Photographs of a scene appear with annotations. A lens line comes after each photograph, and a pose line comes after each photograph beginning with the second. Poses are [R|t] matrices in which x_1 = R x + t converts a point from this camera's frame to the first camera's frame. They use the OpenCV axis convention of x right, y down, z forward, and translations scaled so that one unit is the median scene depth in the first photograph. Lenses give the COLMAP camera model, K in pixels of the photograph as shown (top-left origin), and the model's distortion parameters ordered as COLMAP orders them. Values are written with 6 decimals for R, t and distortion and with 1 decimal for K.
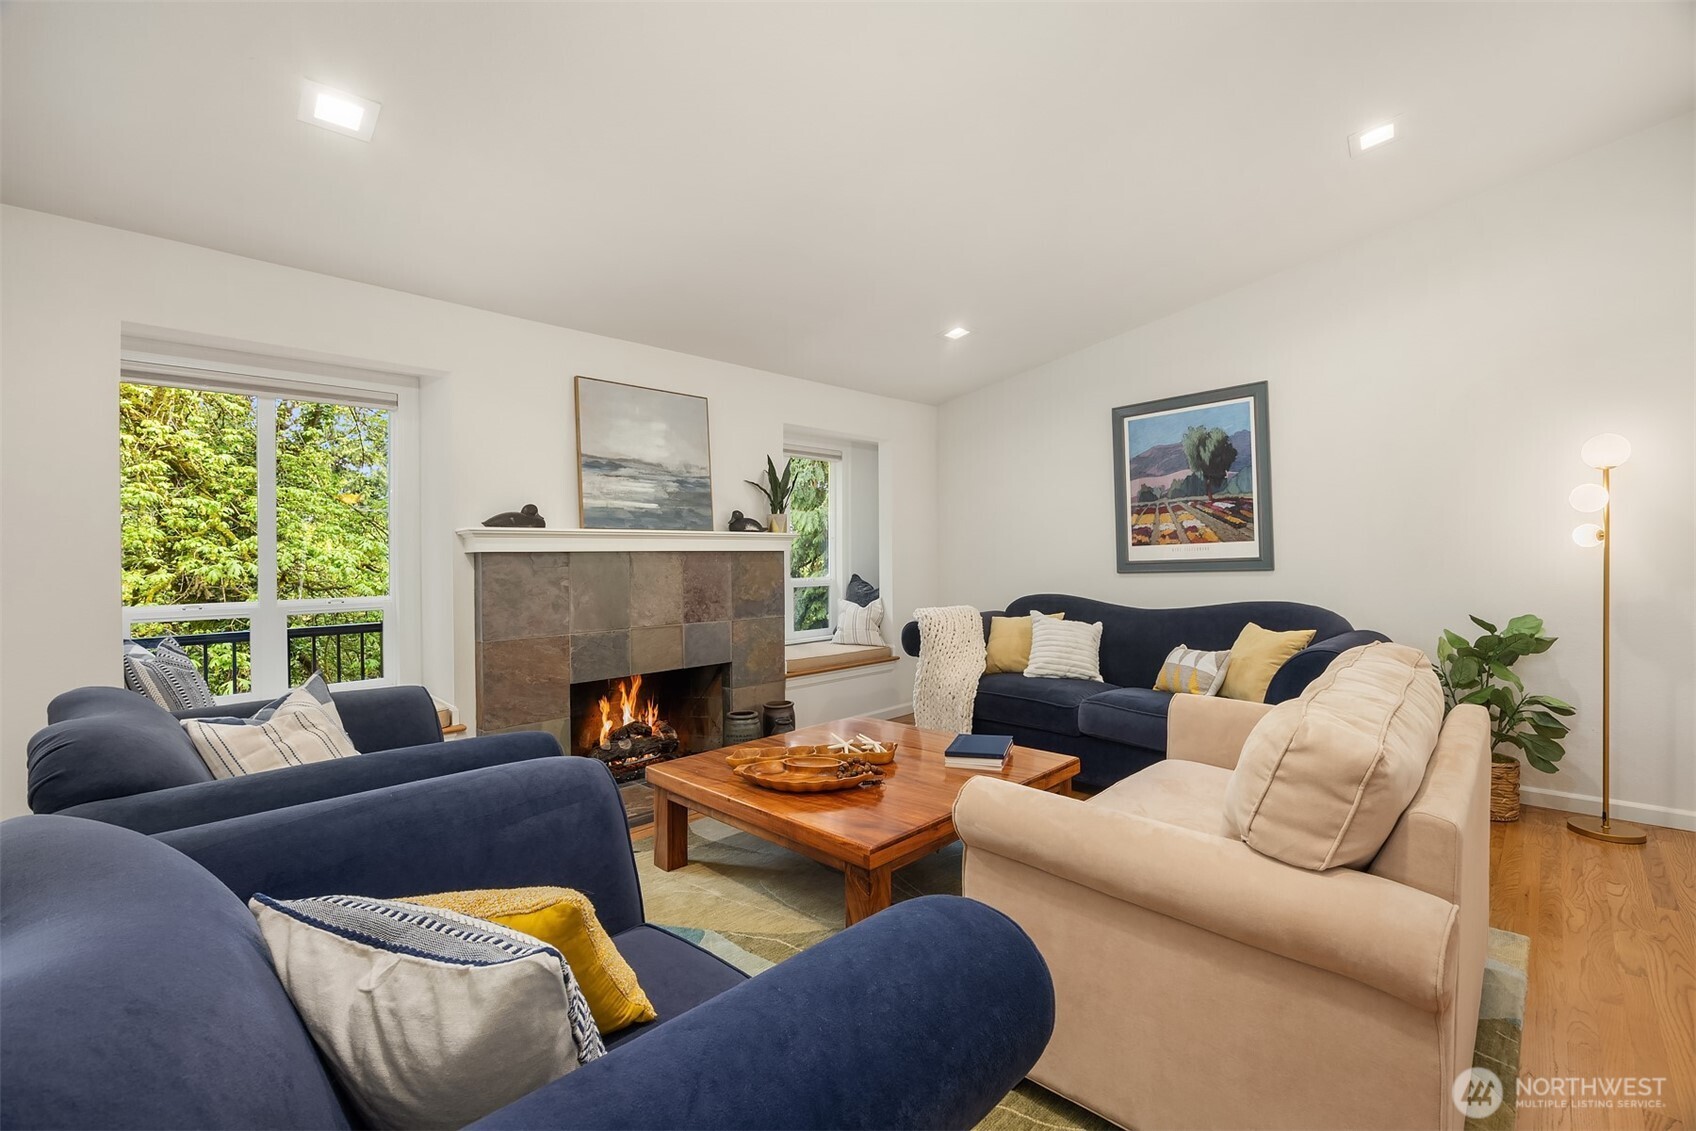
lens RADIAL K [[738.0, 0, 852.1], [0, 738.0, 568.9], [0, 0, 1]] dist [-0.013547, -0.000148]
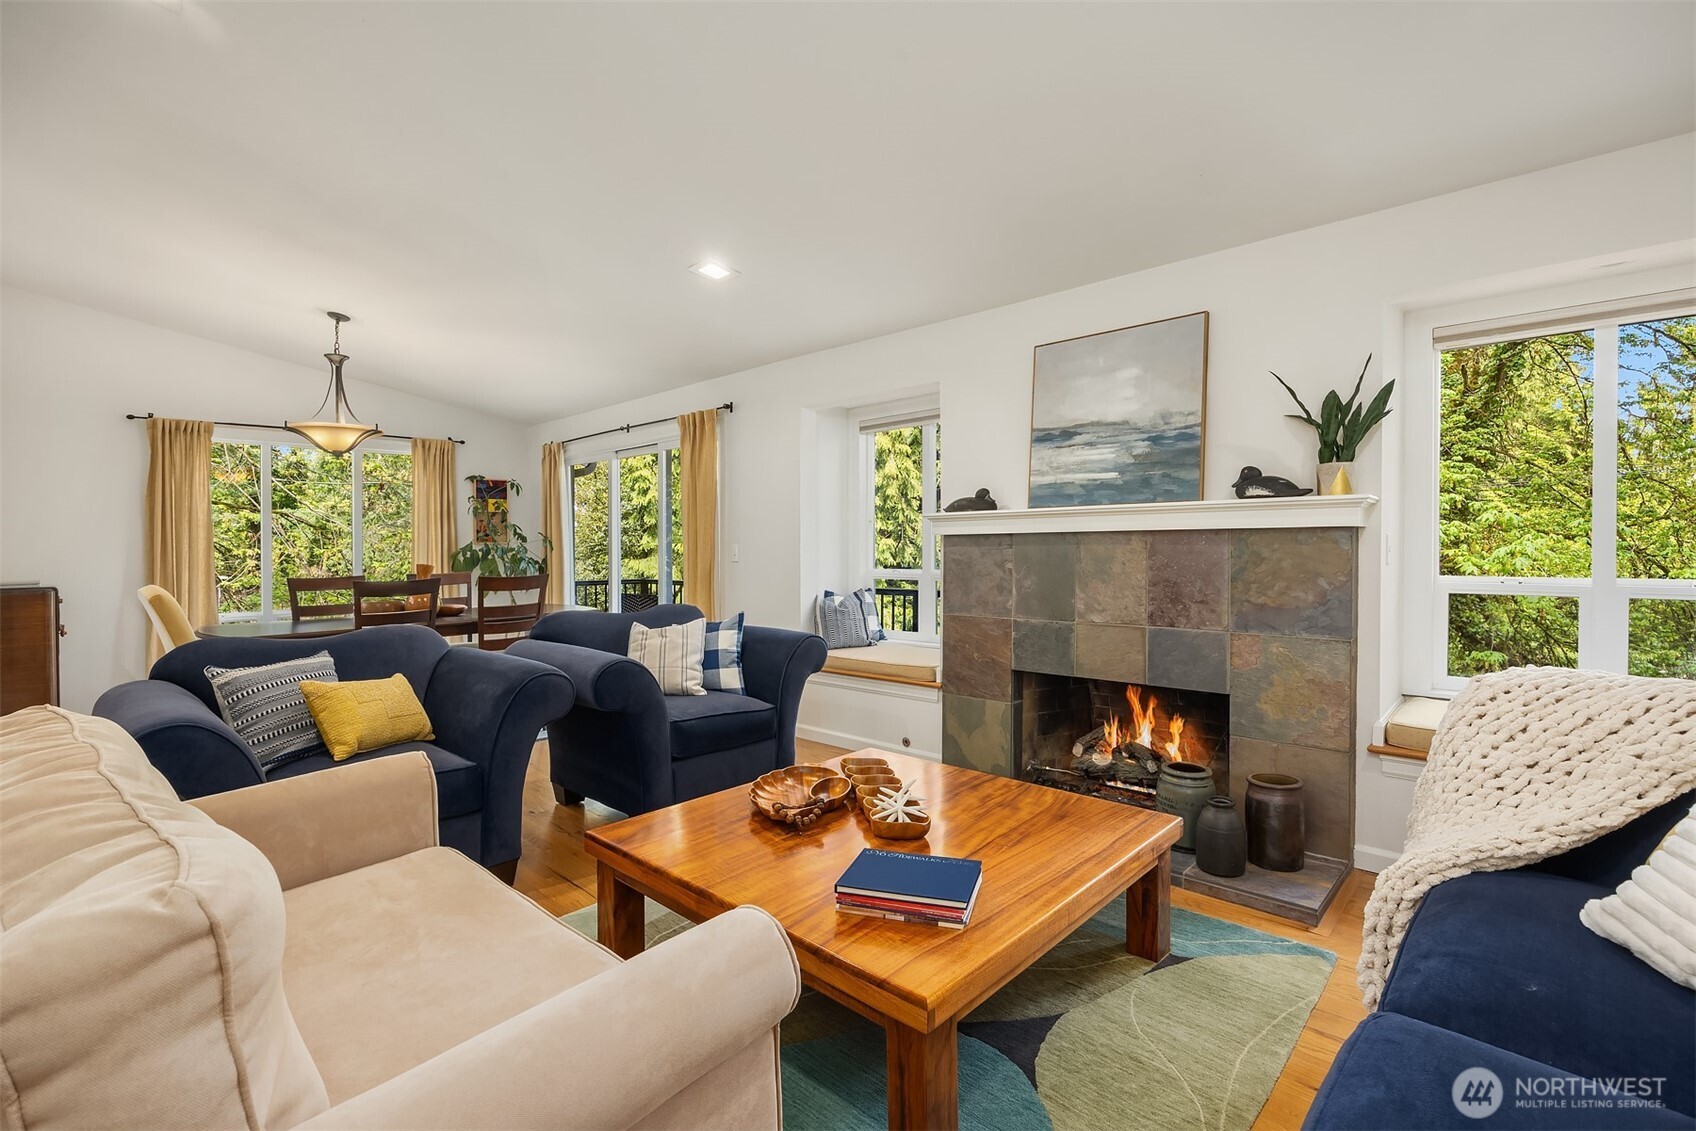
lens RADIAL K [[758.5, 0, 851.6], [0, 758.5, 547.1], [0, 0, 1]] dist [-0.022244, -0.000474]
pose [[0.021783, 0.014190, -0.999662, 0.528653], [-0.006022, 0.999883, 0.014062, -0.015650], [0.999745, 0.005713, 0.021866, 0.663649]]
